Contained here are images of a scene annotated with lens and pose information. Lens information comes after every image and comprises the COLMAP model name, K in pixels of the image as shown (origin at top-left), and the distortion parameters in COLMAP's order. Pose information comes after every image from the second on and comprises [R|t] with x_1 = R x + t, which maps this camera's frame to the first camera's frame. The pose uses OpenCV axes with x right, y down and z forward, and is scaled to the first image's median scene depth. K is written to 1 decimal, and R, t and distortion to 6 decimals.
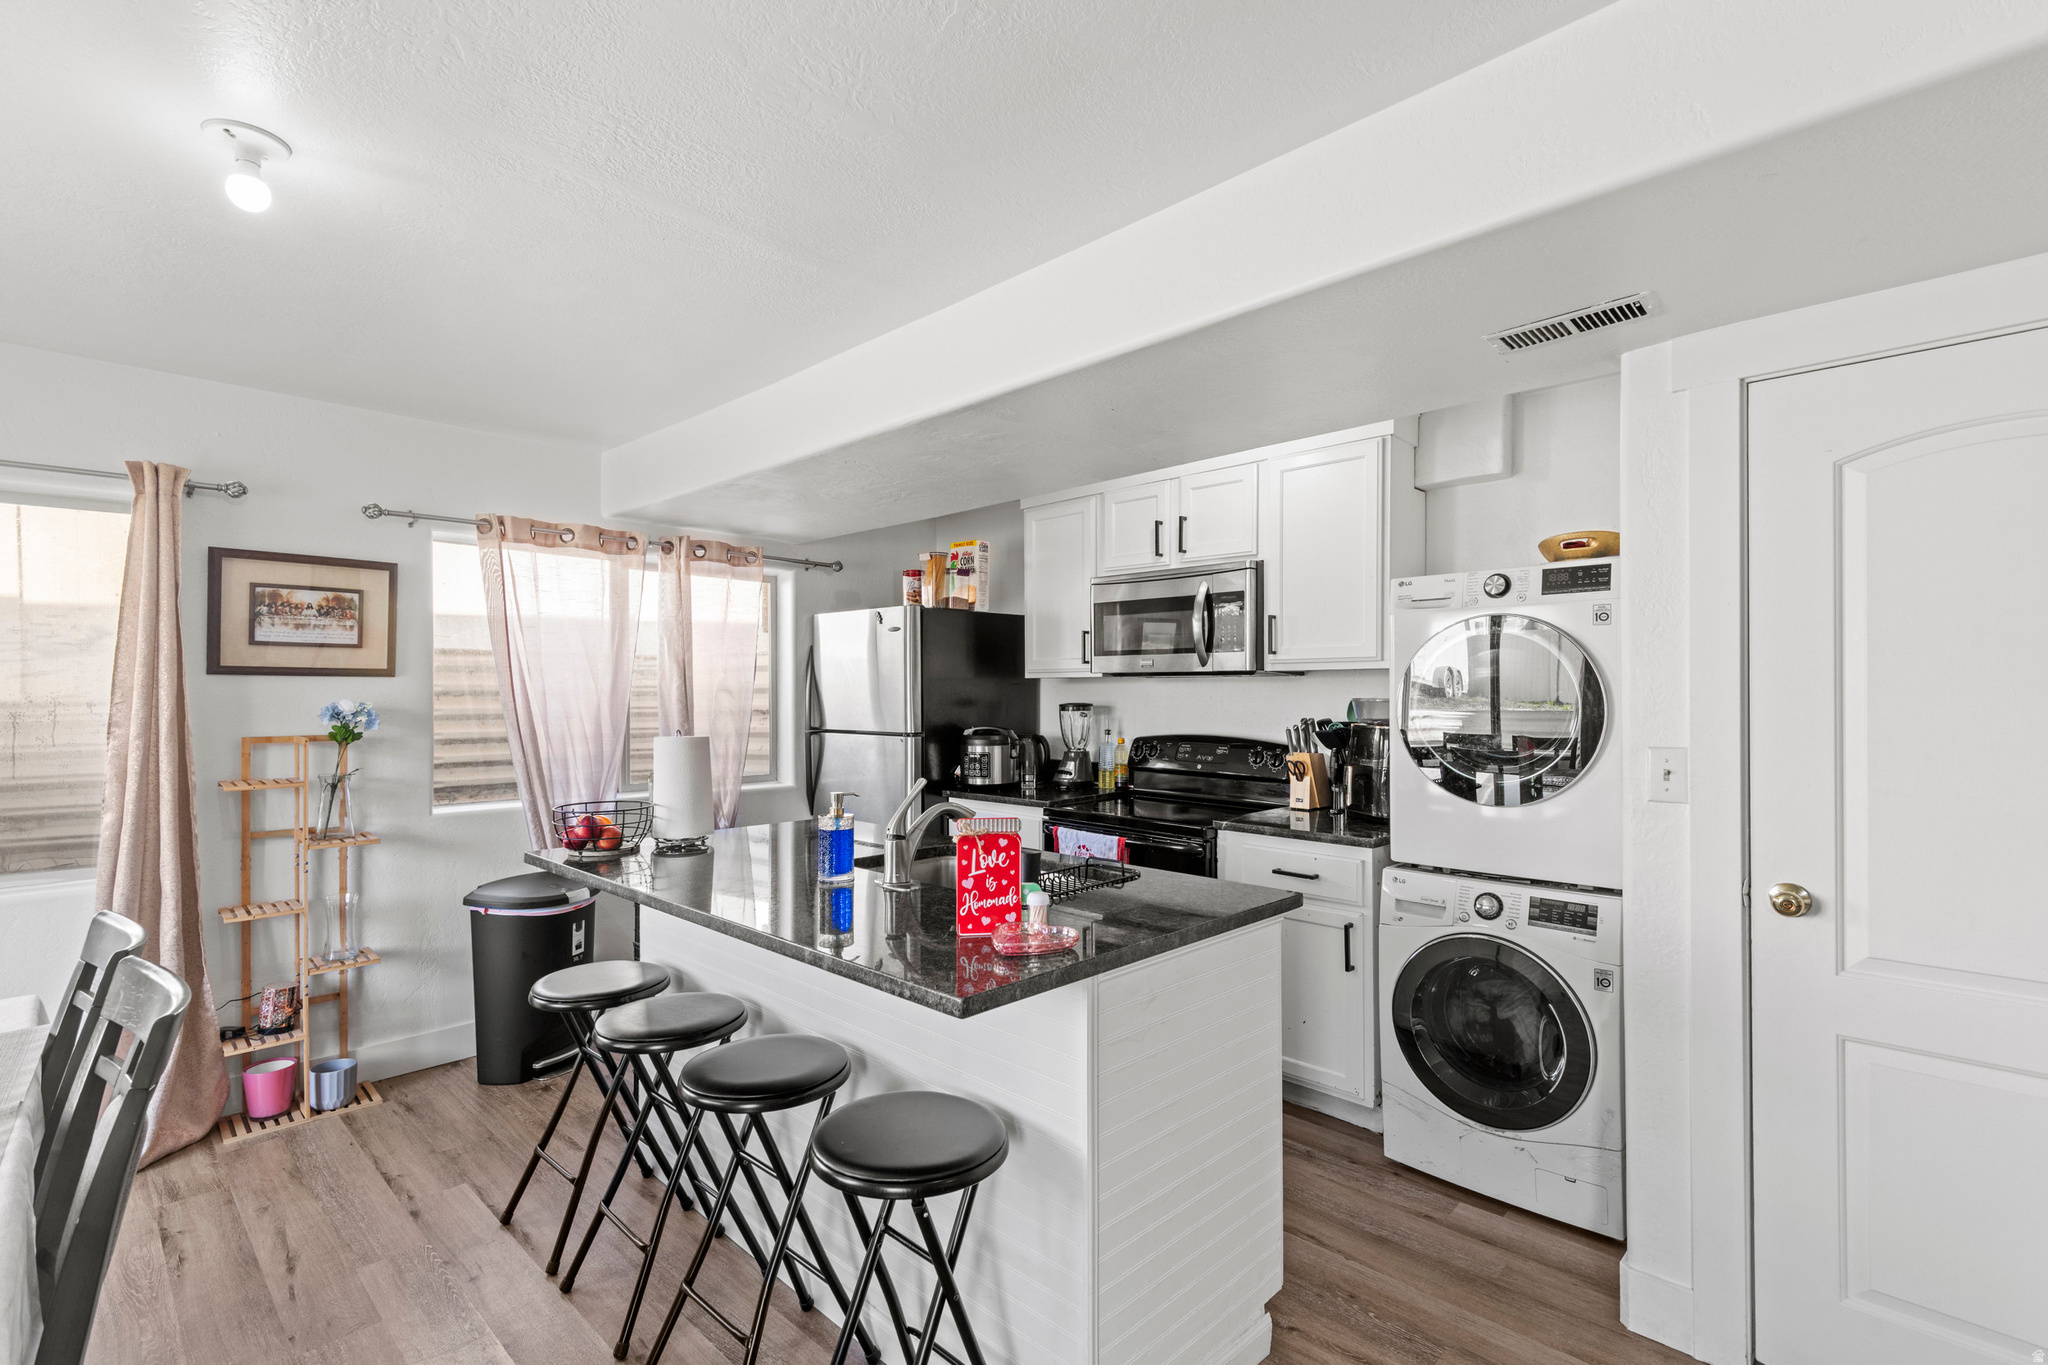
lens RADIAL K [[925.1, 0, 1023.8], [0, 925.1, 687.0], [0, 0, 1]] dist [0.030472, -0.010409]
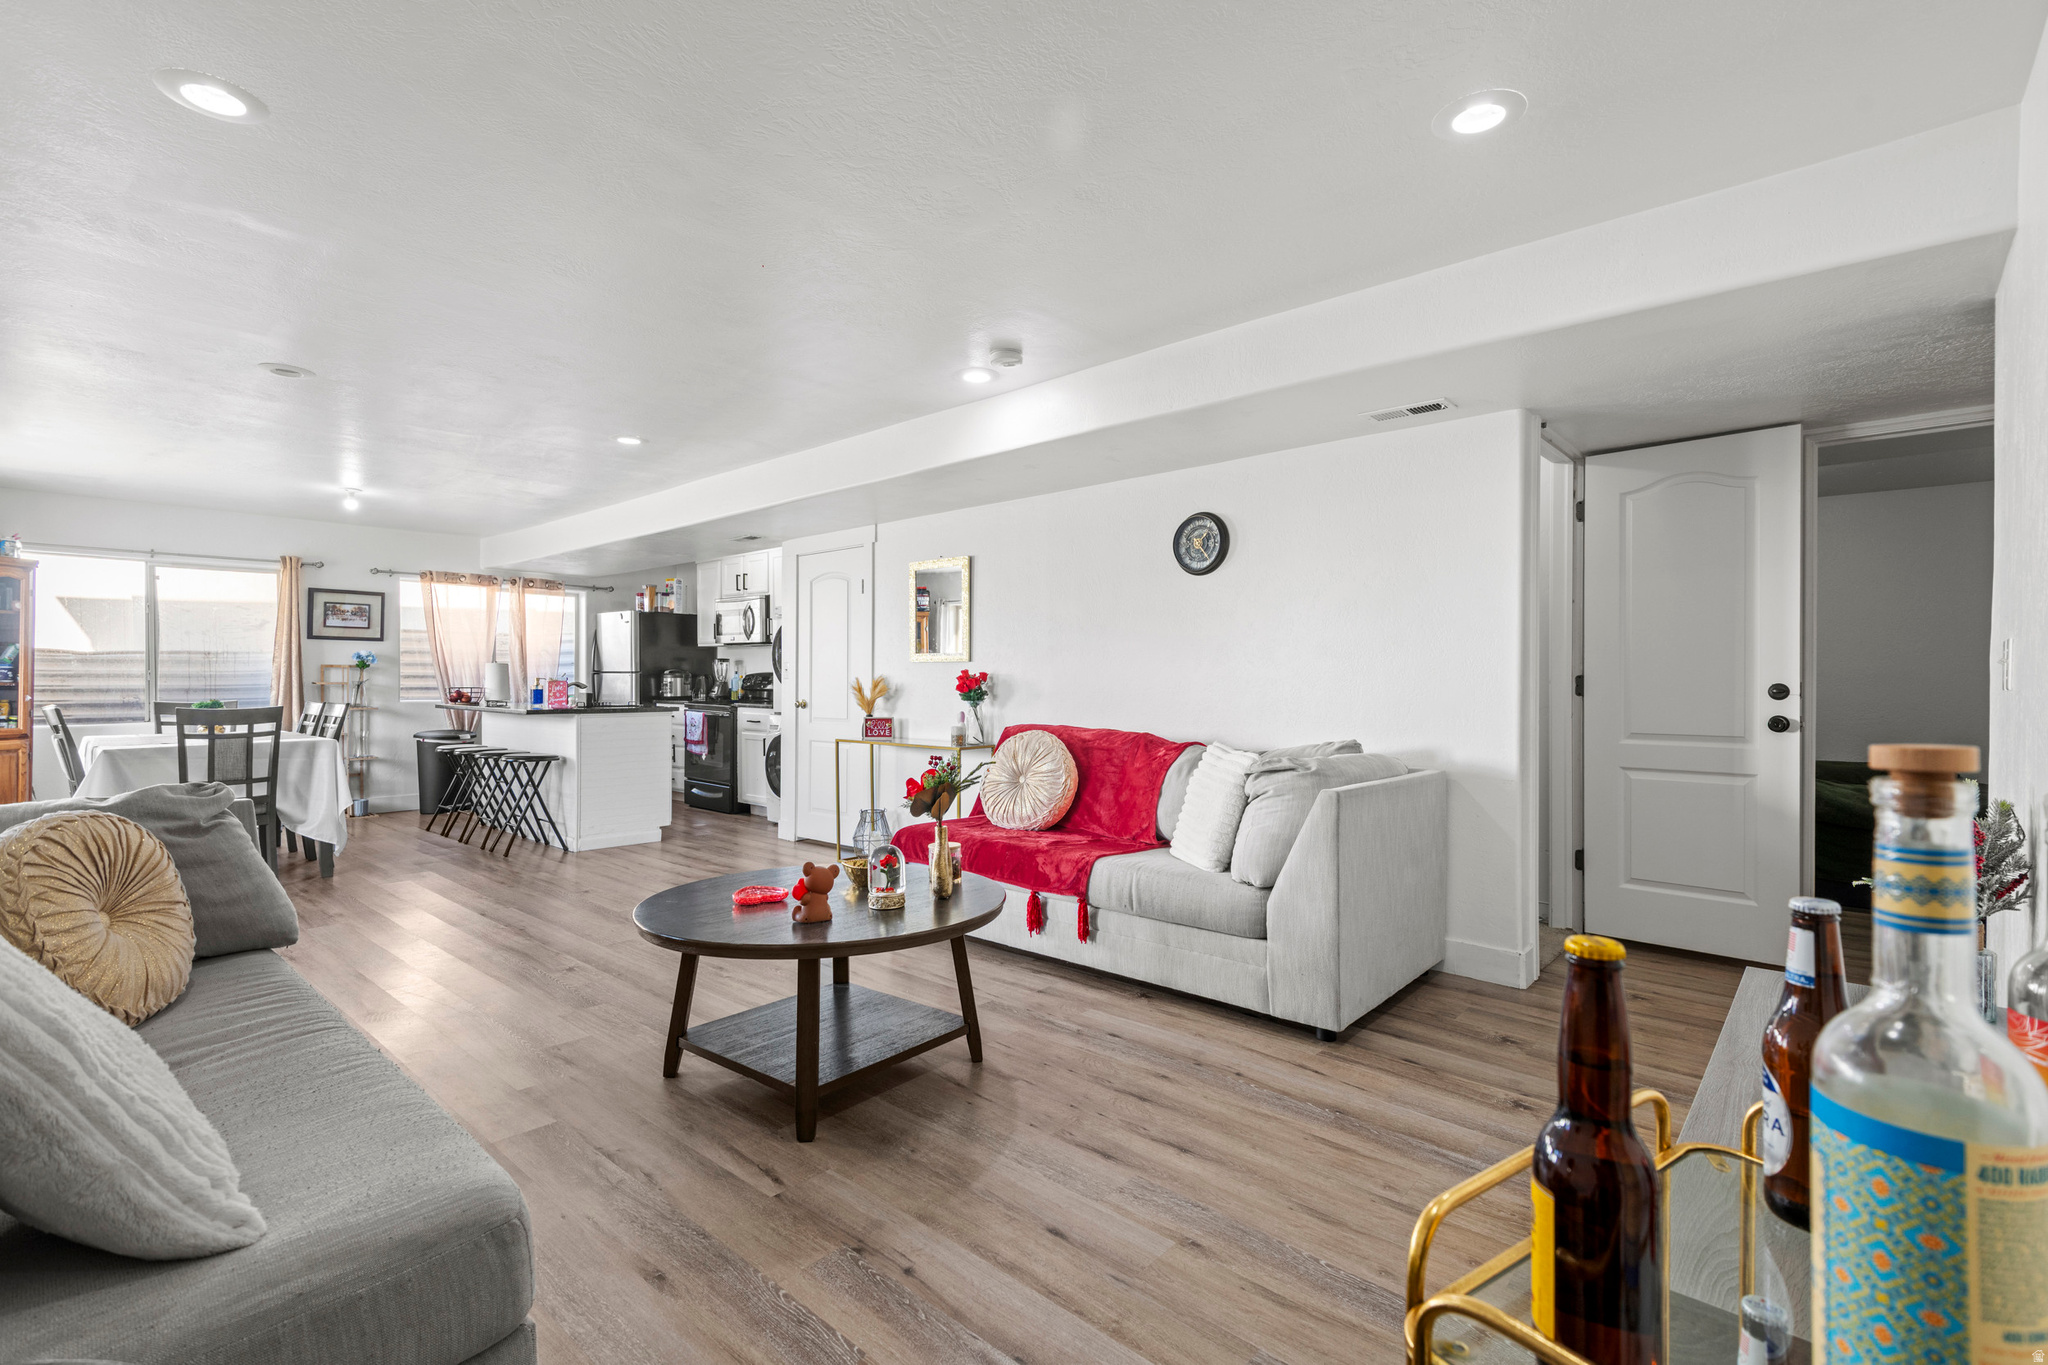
lens RADIAL K [[925.1, 0, 1025.6], [0, 925.1, 682.6], [0, 0, 1]] dist [0.030472, -0.010409]
pose [[0.999482, 0.006326, 0.031545, 0.841643], [-0.006635, 0.999931, 0.009695, 0.058066], [-0.031481, -0.009899, 0.999455, -1.363258]]
